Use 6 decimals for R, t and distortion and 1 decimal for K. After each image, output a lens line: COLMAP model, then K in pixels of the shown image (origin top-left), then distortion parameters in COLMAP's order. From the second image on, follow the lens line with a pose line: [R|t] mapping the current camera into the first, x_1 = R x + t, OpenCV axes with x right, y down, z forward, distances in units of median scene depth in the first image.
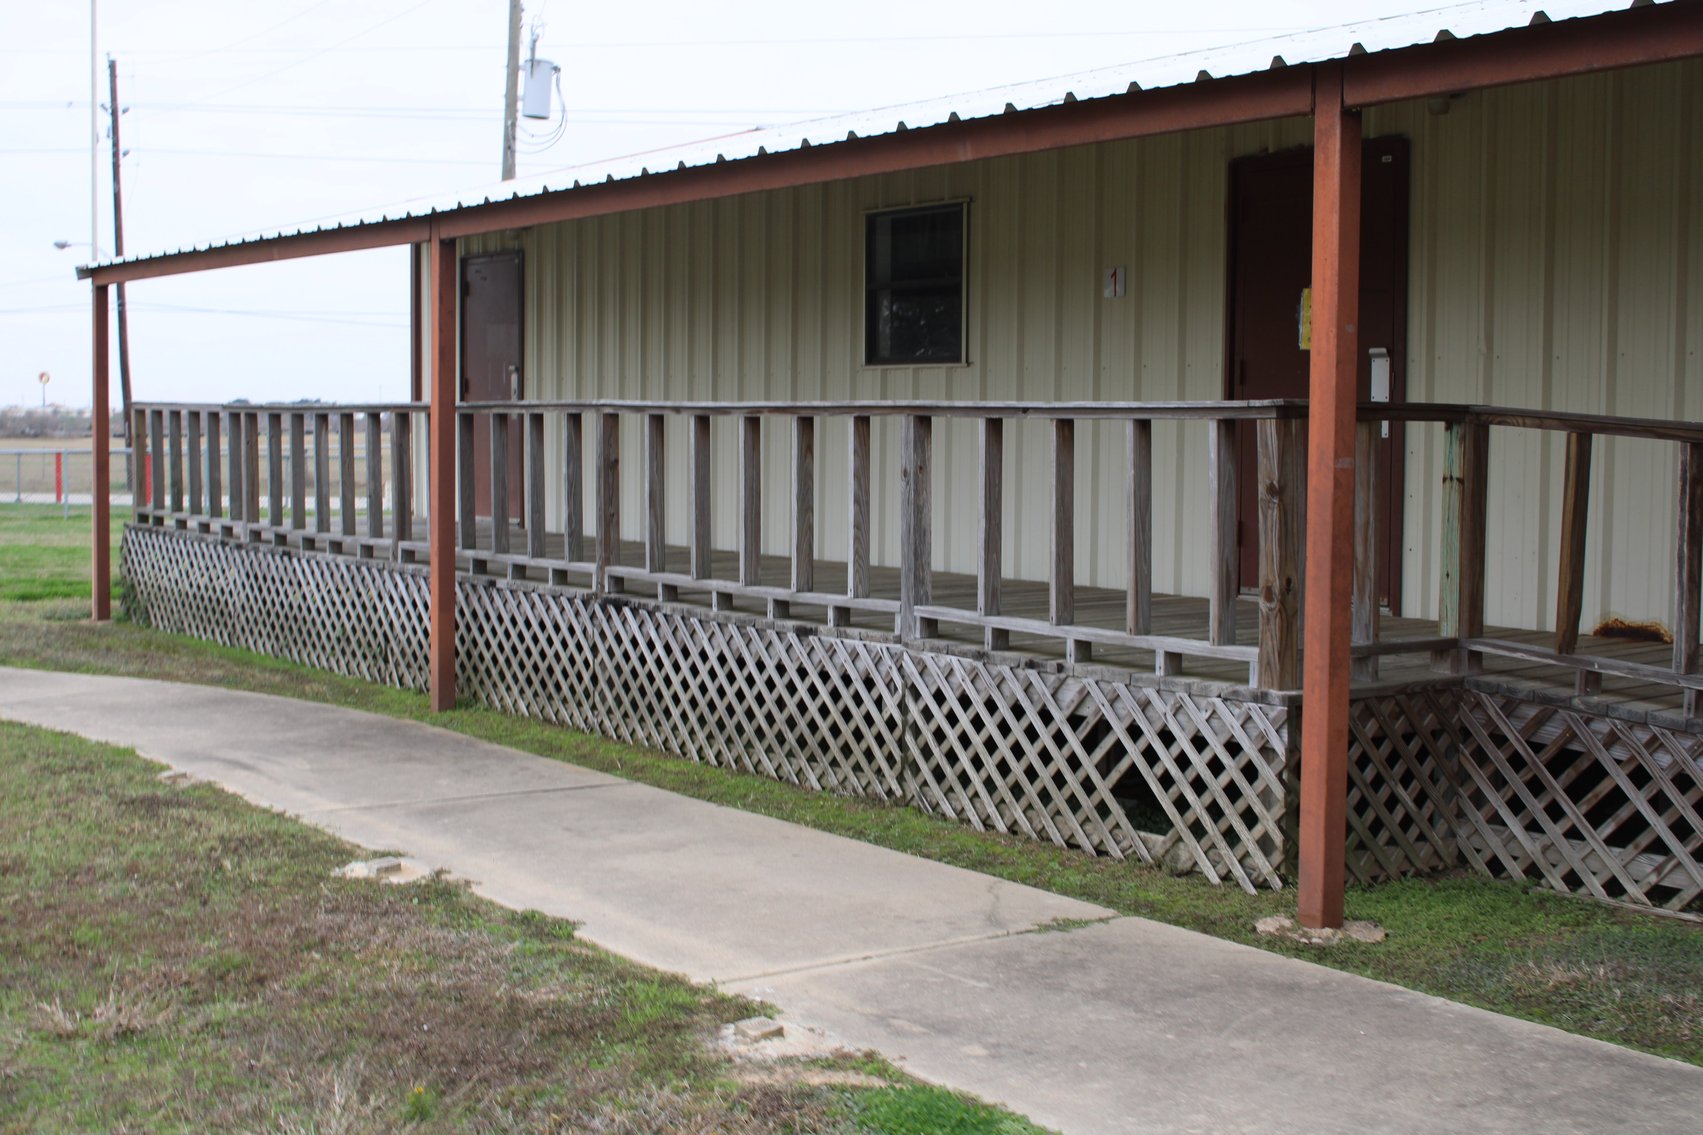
lens RADIAL K [[2161.4, 0, 851.5], [0, 2161.4, 567.5], [0, 0, 1]] dist [-0.043542, -0.094037]
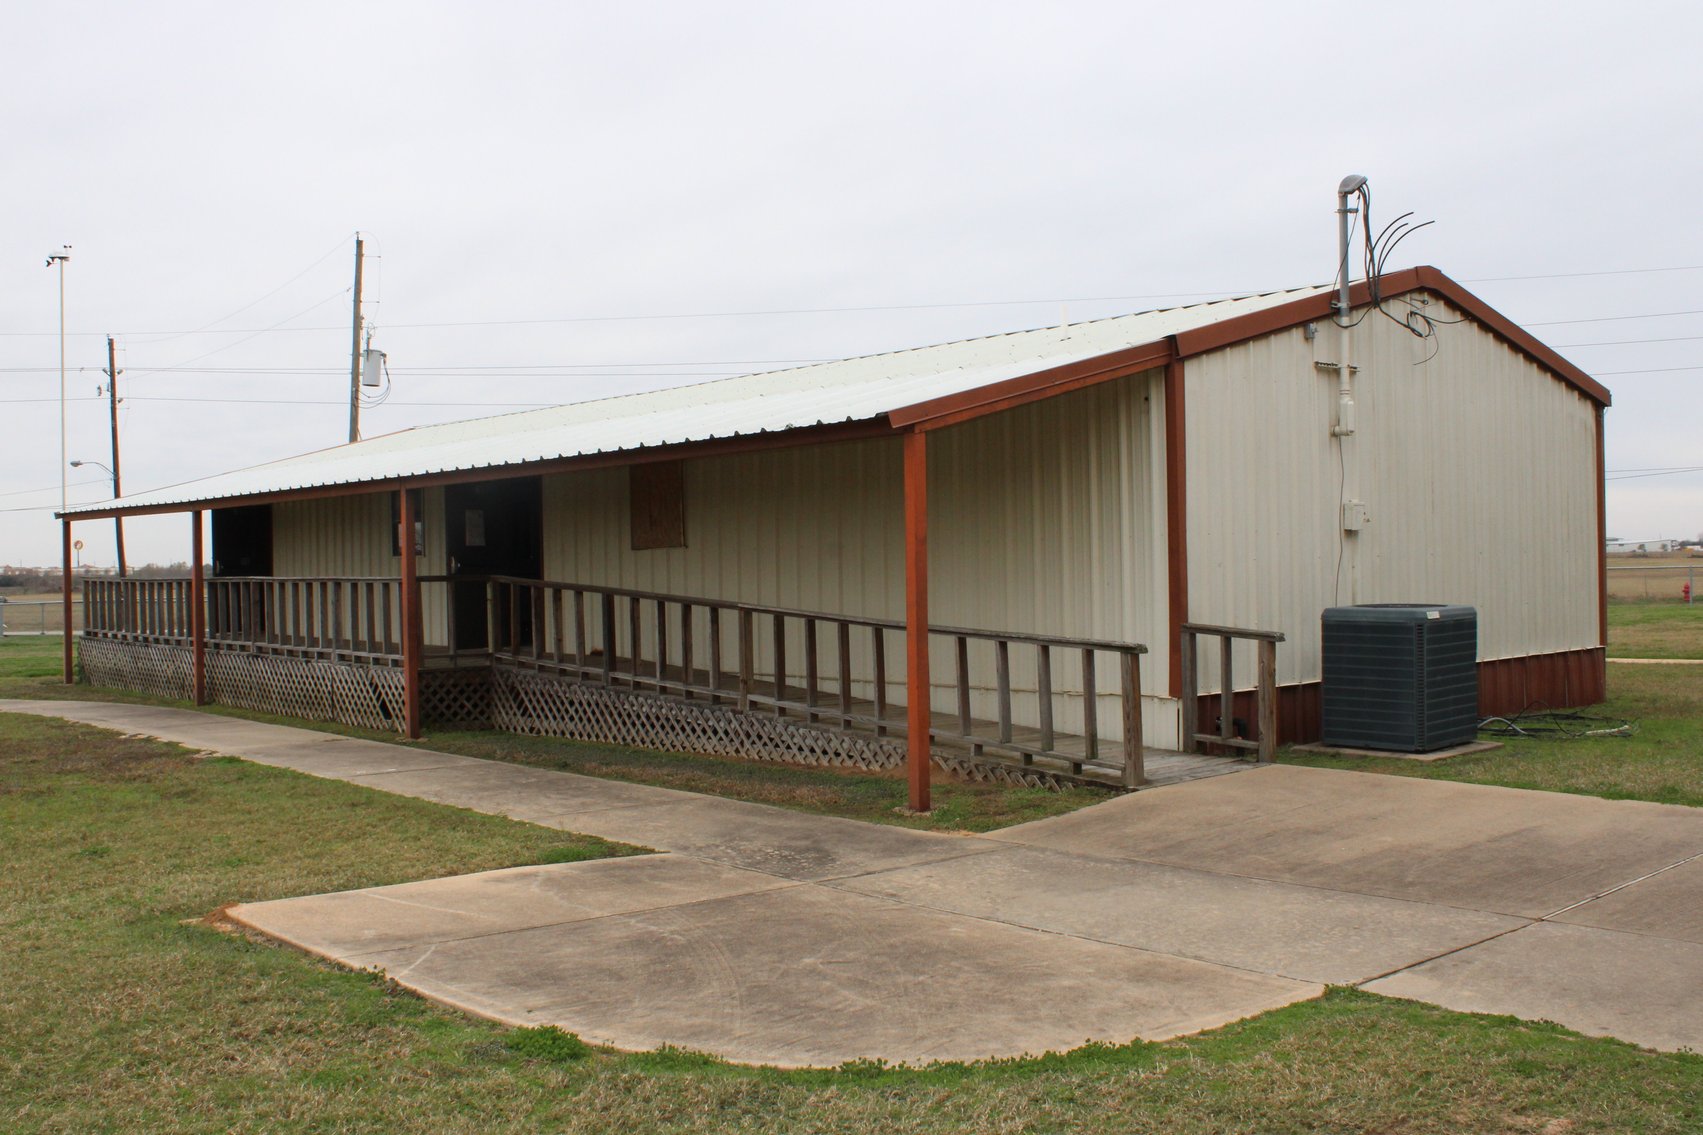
lens RADIAL K [[1669.3, 0, 851.5], [0, 1669.3, 567.5], [0, 0, 1]] dist [-0.121804, 0.019278]
pose [[0.996178, -0.022468, 0.084403, 0.499634], [0.027968, 0.997522, -0.064559, 0.065948], [-0.082743, 0.066673, 0.994338, -1.137759]]
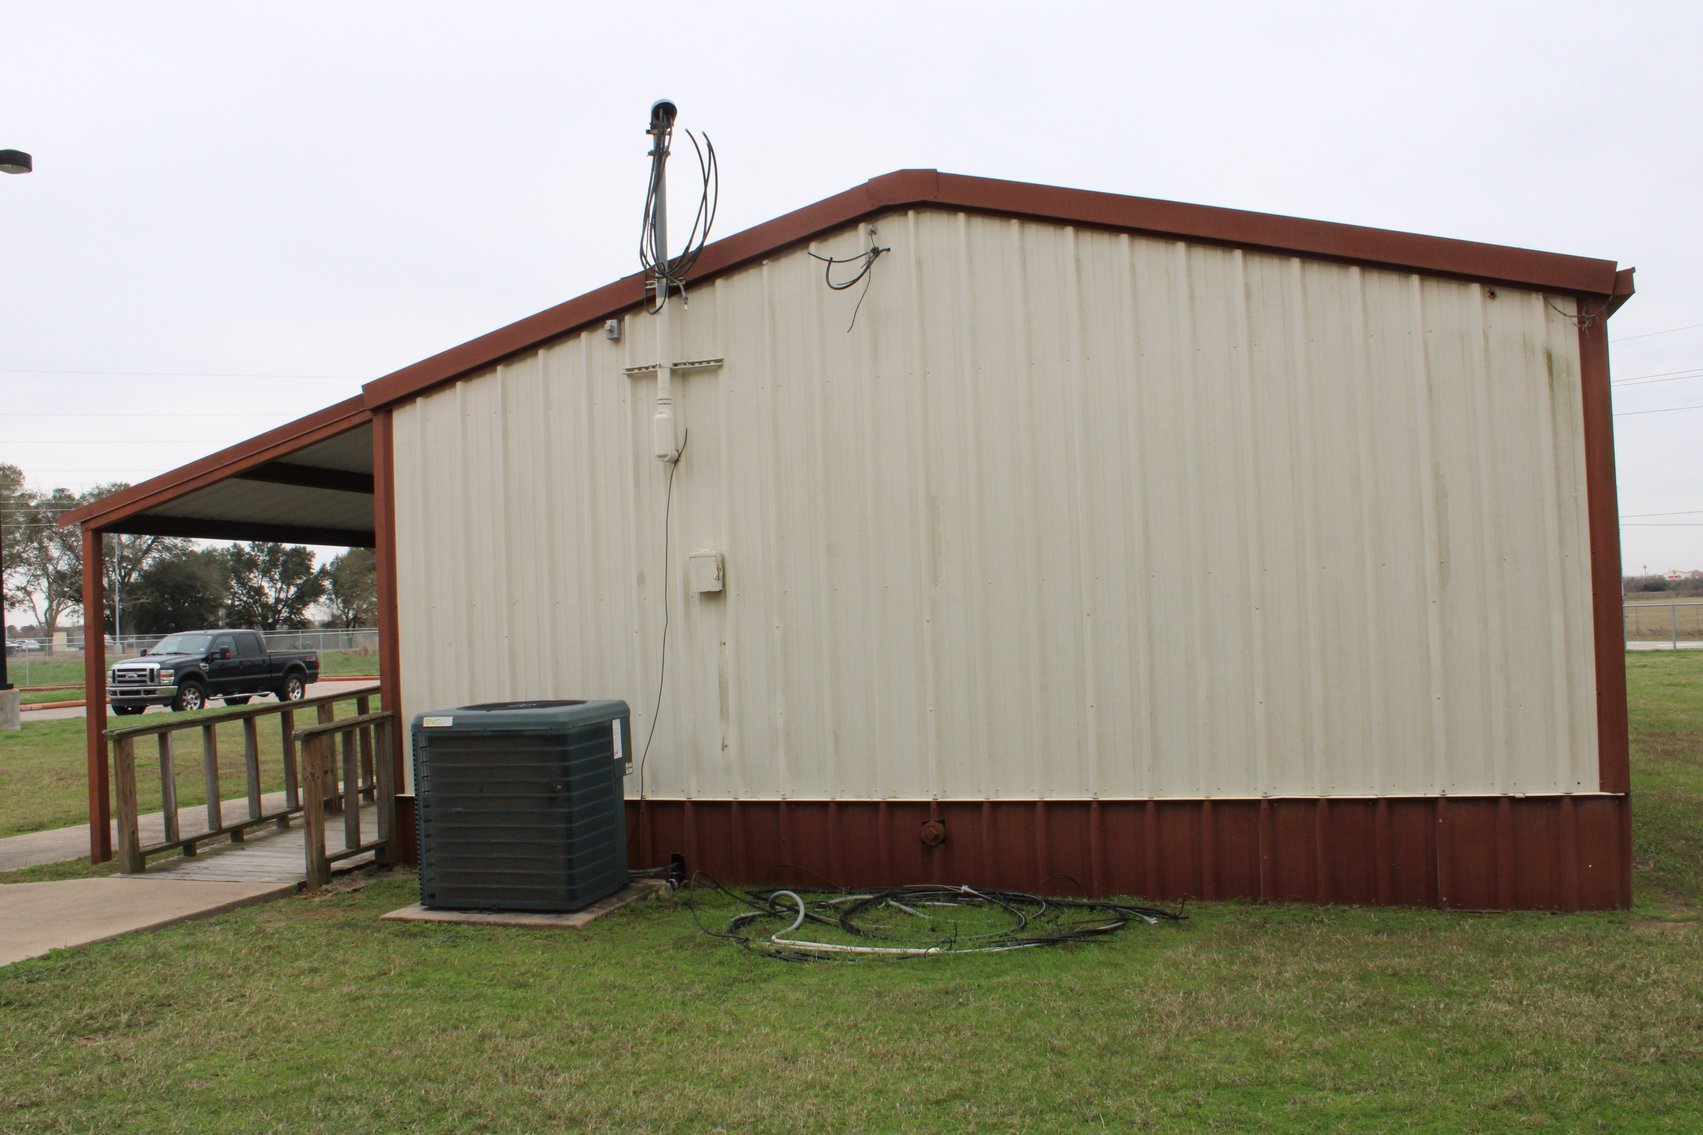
lens RADIAL K [[1482.6, 0, 851.5], [0, 1482.6, 567.5], [0, 0, 1]] dist [-0.102565, 0.000647]
pose [[0.600956, -0.047827, -0.797850, 1.984746], [-0.018552, 0.997105, -0.073745, -0.003669], [0.799067, 0.059119, 0.598329, -0.124203]]
